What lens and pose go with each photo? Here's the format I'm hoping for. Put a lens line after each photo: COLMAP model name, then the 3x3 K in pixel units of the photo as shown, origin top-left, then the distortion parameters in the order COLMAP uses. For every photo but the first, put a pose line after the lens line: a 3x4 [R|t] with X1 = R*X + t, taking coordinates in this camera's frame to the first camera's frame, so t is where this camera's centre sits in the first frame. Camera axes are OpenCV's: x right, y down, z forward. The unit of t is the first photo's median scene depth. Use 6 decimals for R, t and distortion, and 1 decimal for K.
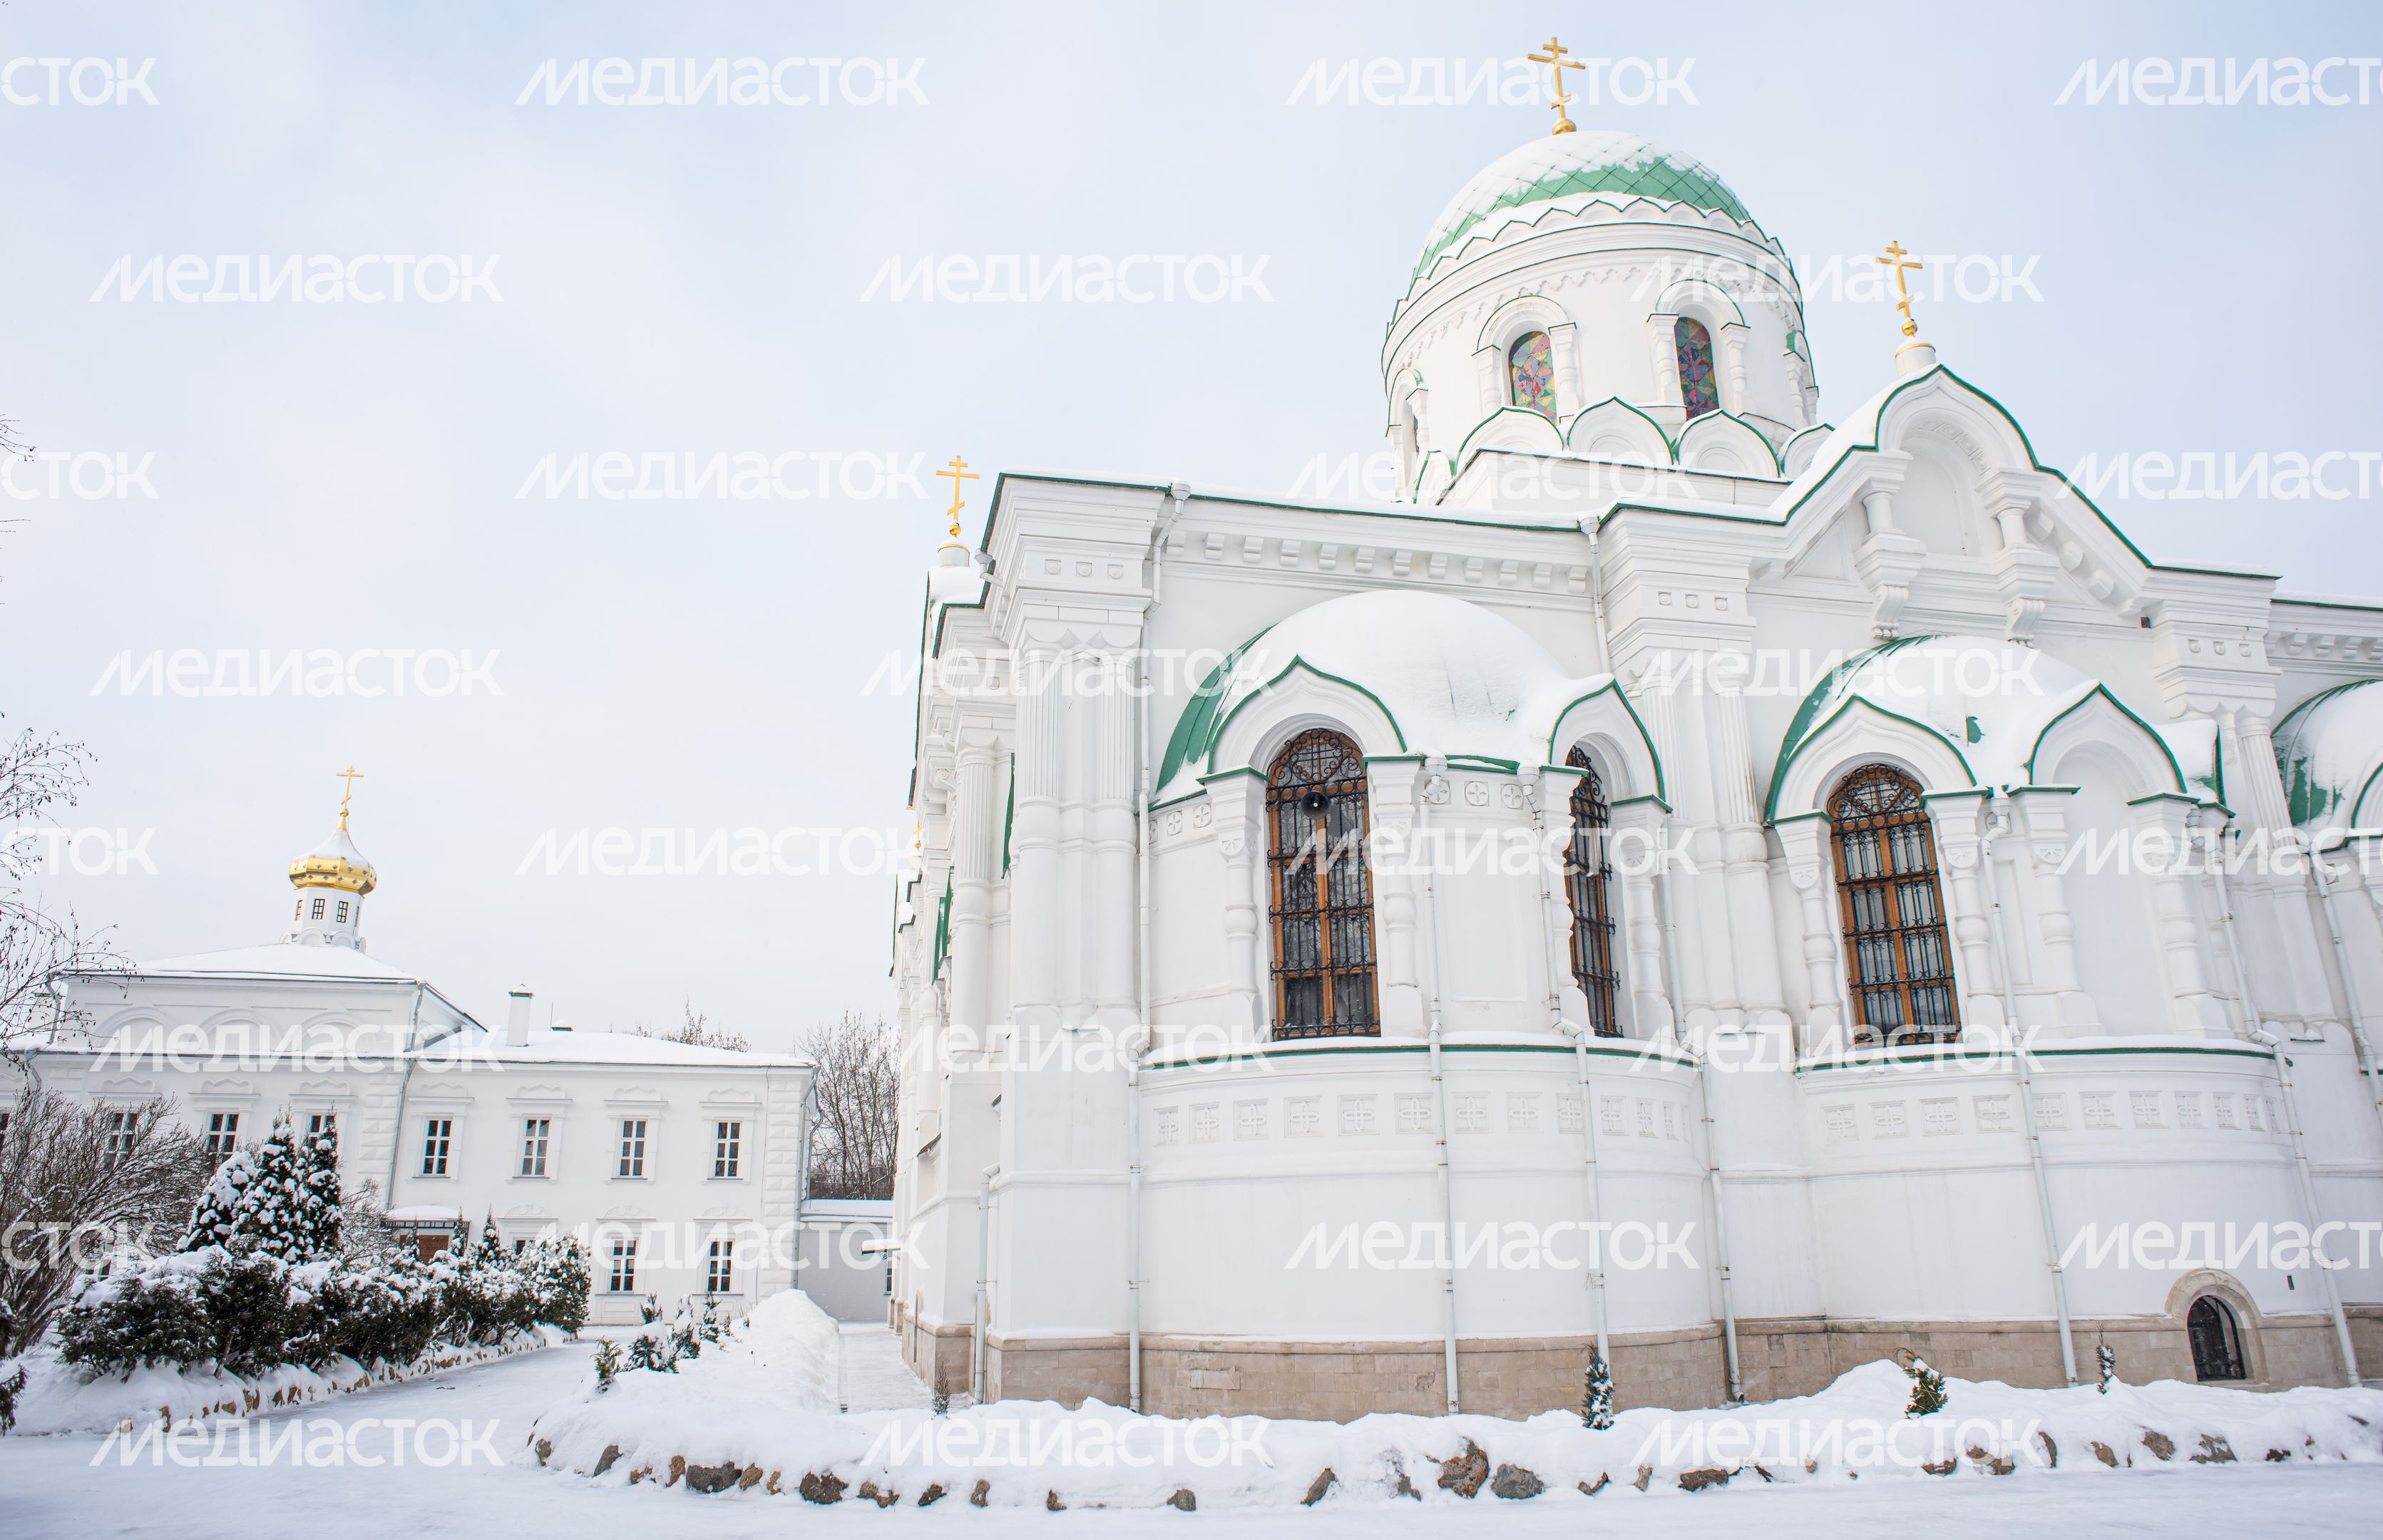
lens RADIAL K [[1632.3, 0, 1201.1], [0, 1632.3, 759.3], [0, 0, 1]] dist [-0.089108, 0.081018]
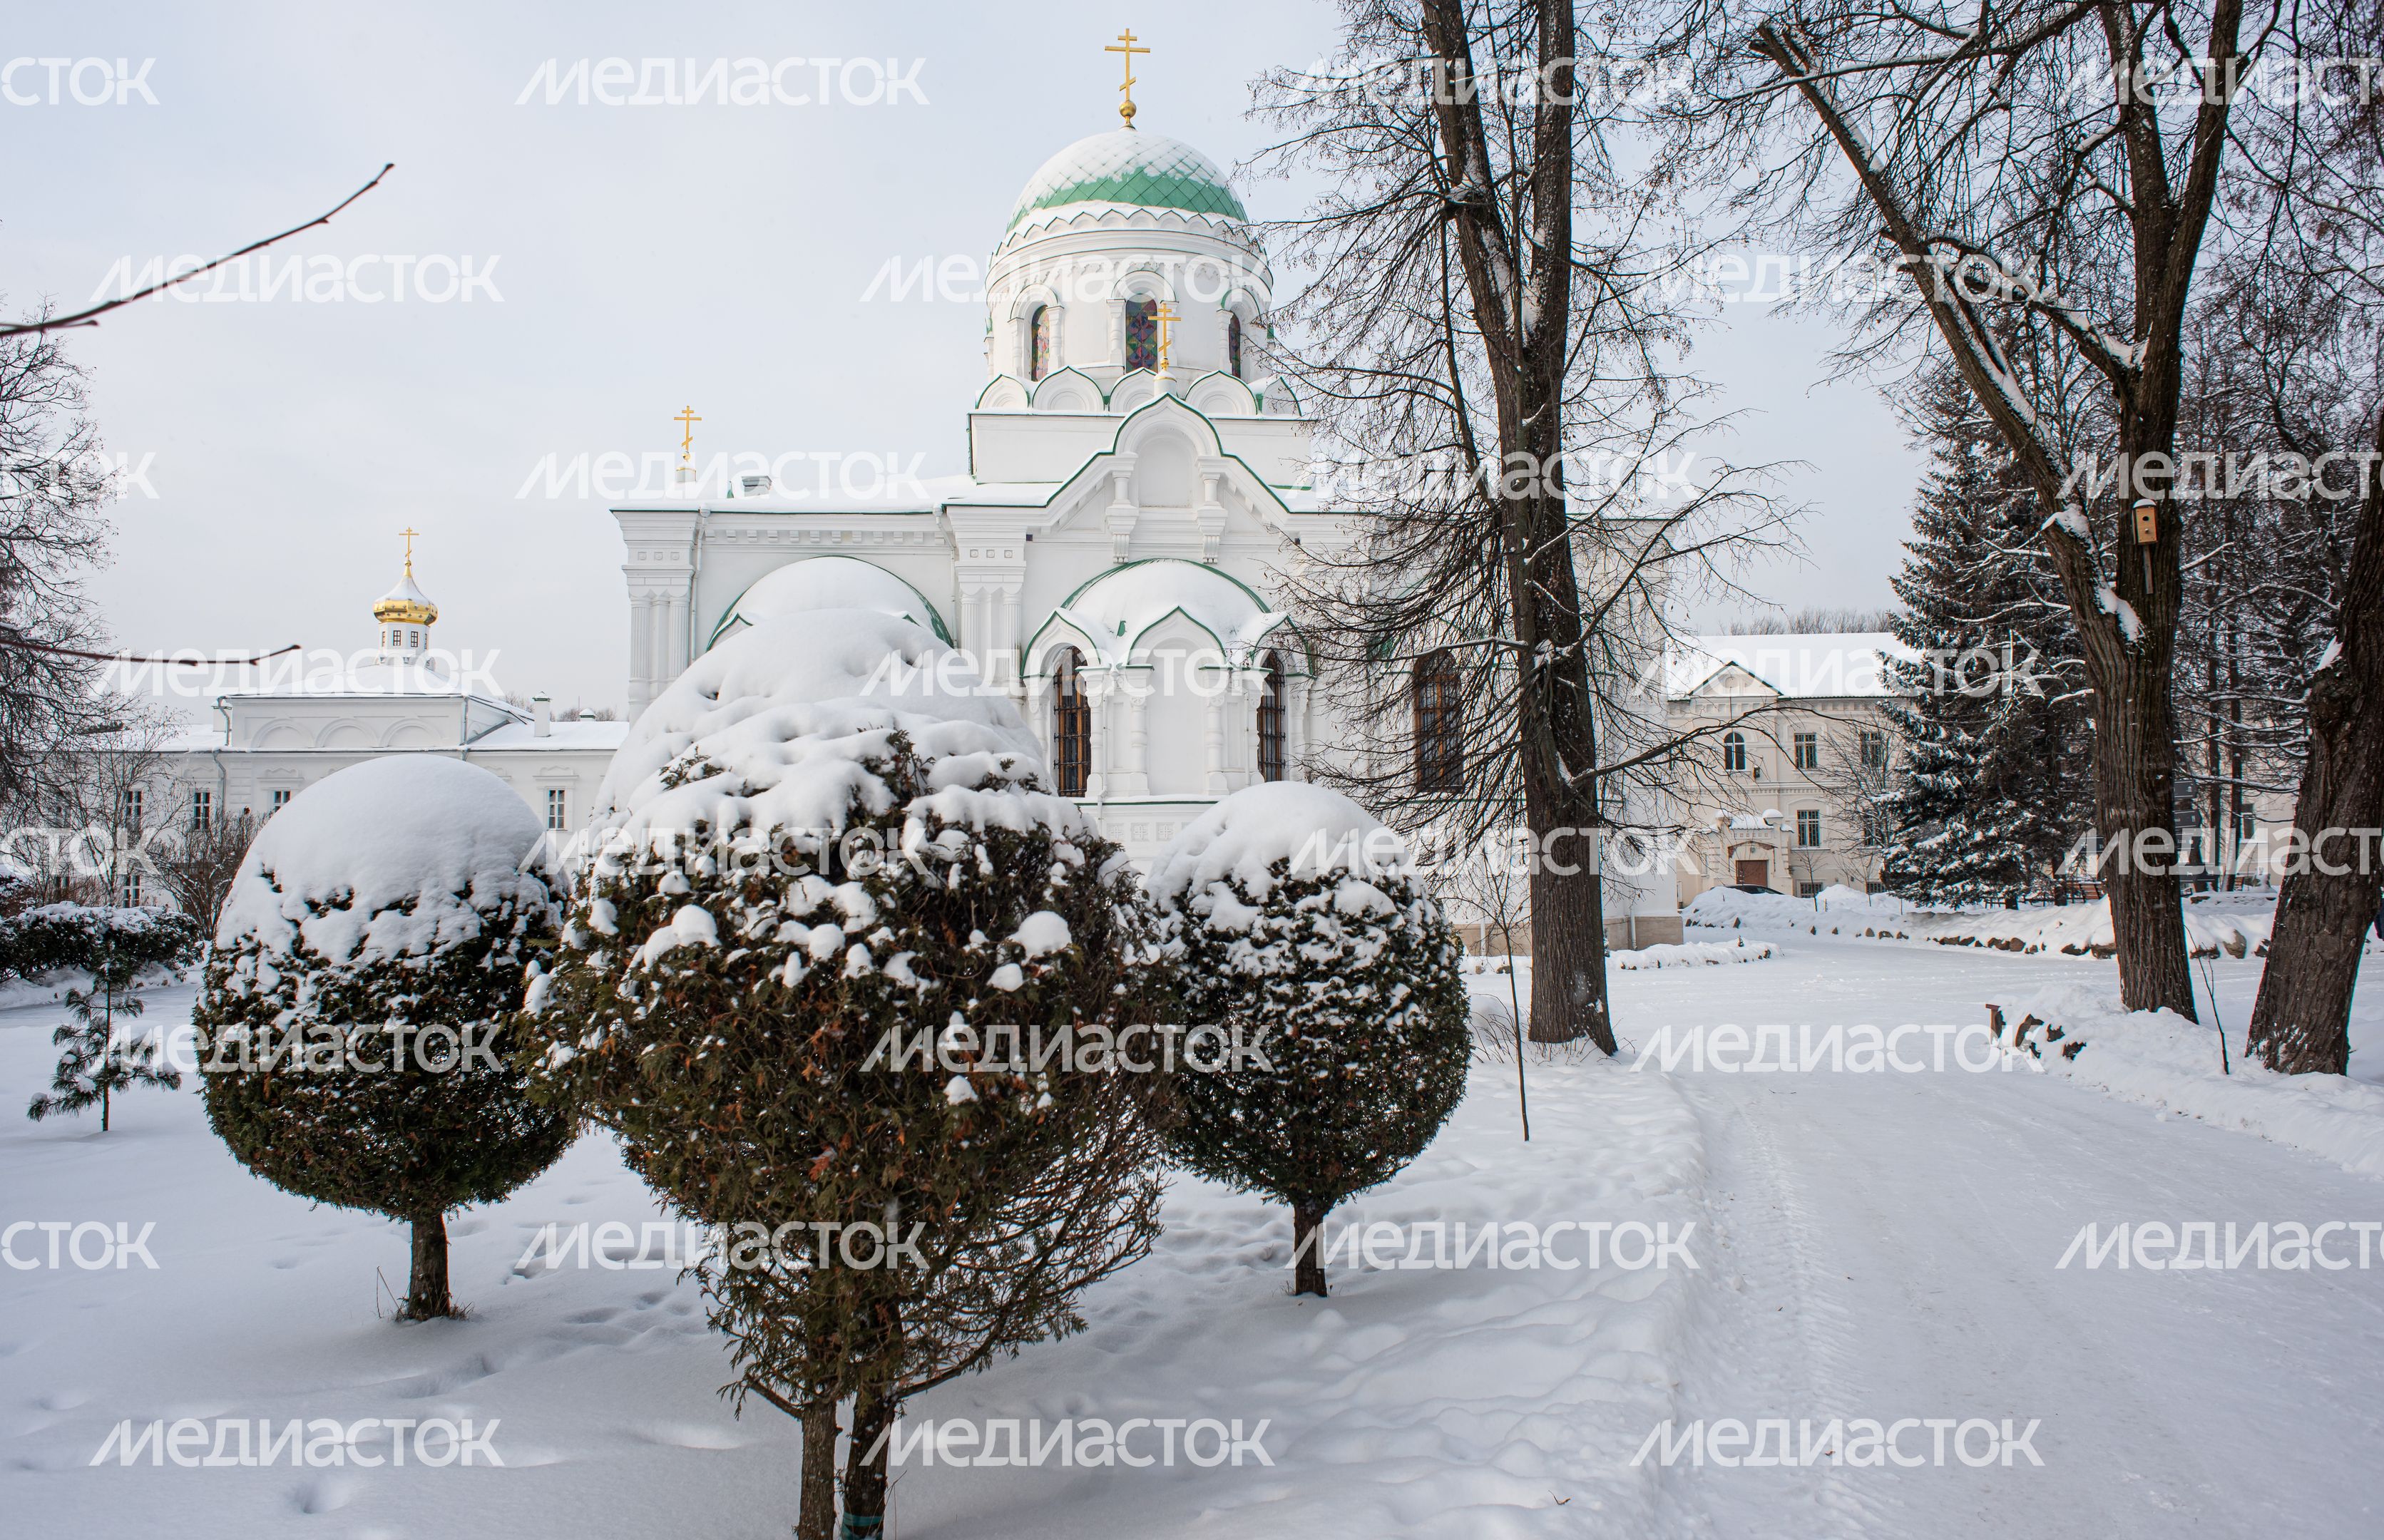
lens RADIAL K [[1664.6, 0, 1156.8], [0, 1664.6, 783.5], [0, 0, 1]] dist [-0.093696, 0.084133]
pose [[0.993568, -0.006136, -0.113069, 0.618836], [0.033825, 0.969024, 0.244640, -0.264425], [0.108065, -0.246891, 0.962999, -0.753097]]
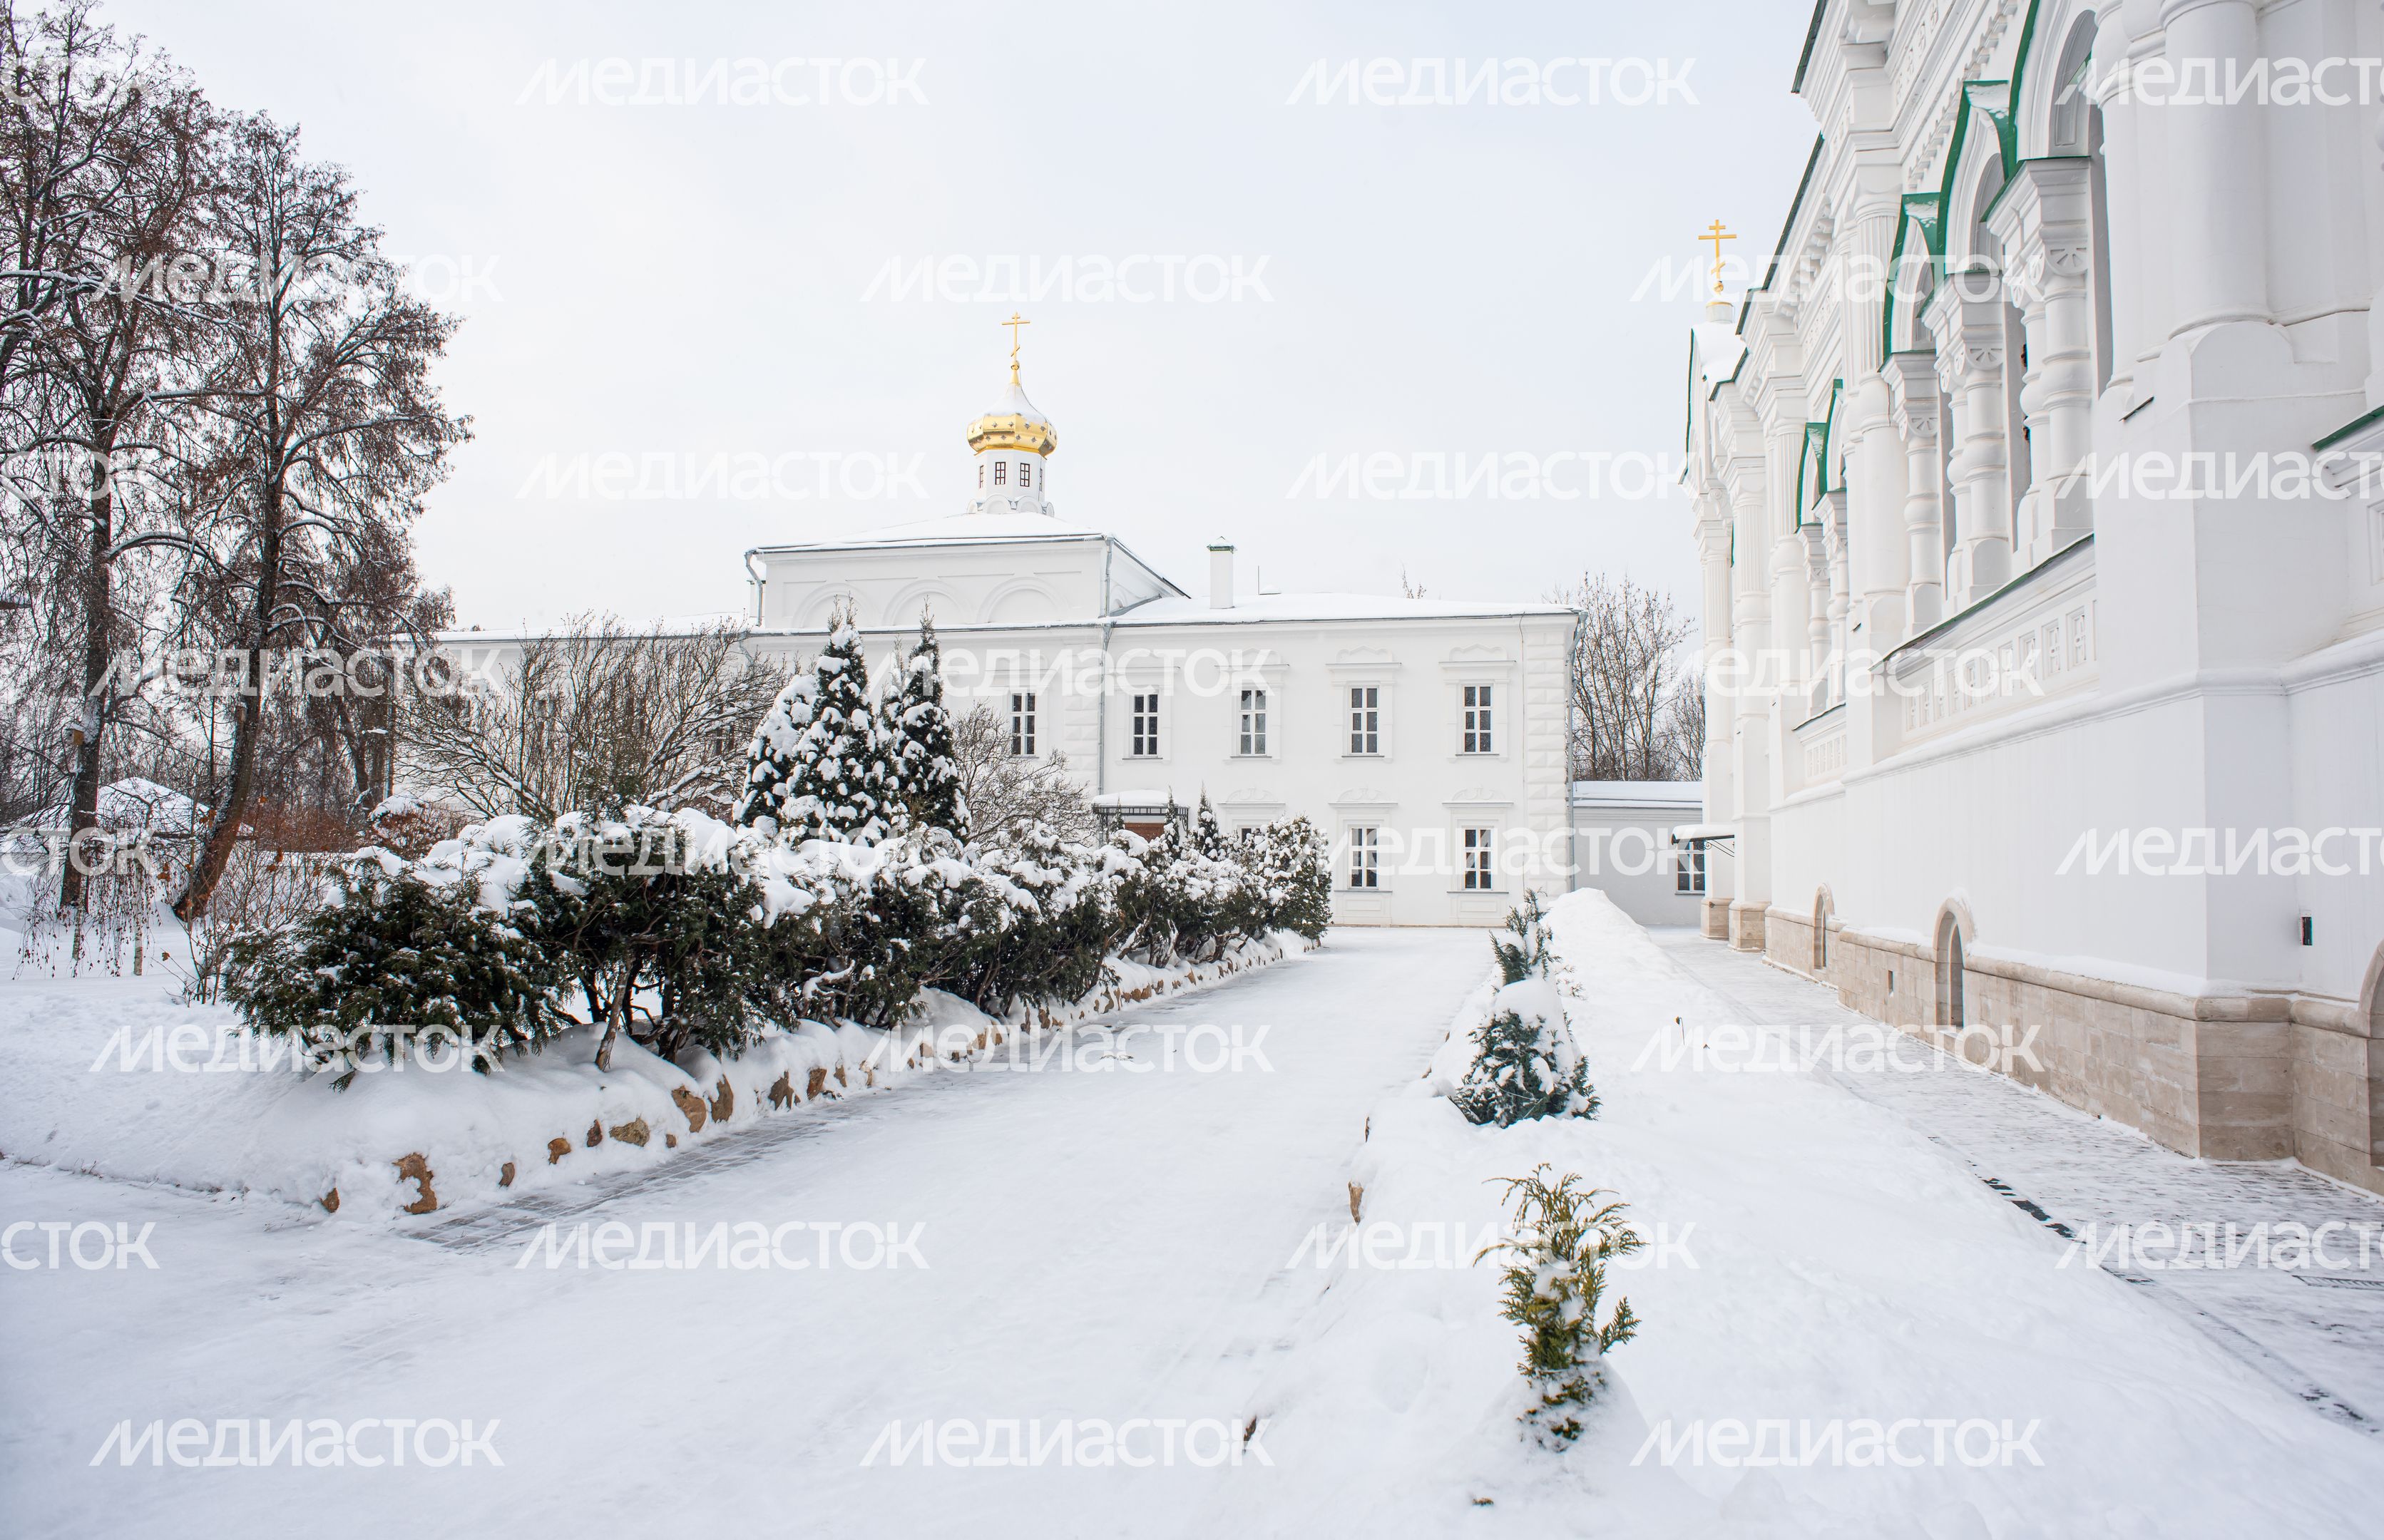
lens RADIAL K [[1664.6, 0, 1156.8], [0, 1664.6, 783.5], [0, 0, 1]] dist [-0.093696, 0.084133]
pose [[0.902273, -0.002433, -0.431159, -0.184615], [0.111881, 0.967053, 0.228672, 0.149641], [0.416397, -0.254563, 0.872818, 0.460853]]
